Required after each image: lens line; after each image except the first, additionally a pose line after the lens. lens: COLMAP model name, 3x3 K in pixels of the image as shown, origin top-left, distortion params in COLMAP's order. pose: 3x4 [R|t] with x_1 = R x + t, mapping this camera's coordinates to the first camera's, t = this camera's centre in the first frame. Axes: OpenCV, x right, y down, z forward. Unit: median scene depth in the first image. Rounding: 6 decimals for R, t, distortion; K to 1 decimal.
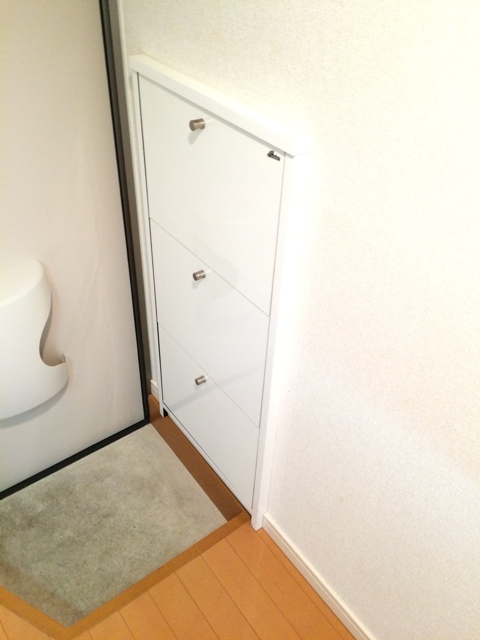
lens RADIAL K [[555.6, 0, 234.4], [0, 555.6, 317.0], [0, 0, 1]] dist [0.064797, -0.052758]
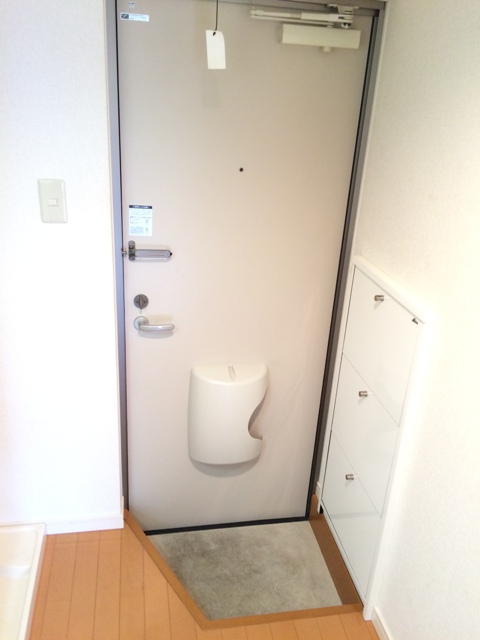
lens RADIAL K [[555.6, 0, 240.4], [0, 555.6, 318.4], [0, 0, 1]] dist [0.064797, -0.052758]
pose [[0.896061, 0.194618, -0.398997, 0.148843], [-0.306351, 0.921559, -0.238491, 0.146378], [0.321285, 0.335936, 0.885394, -0.363884]]
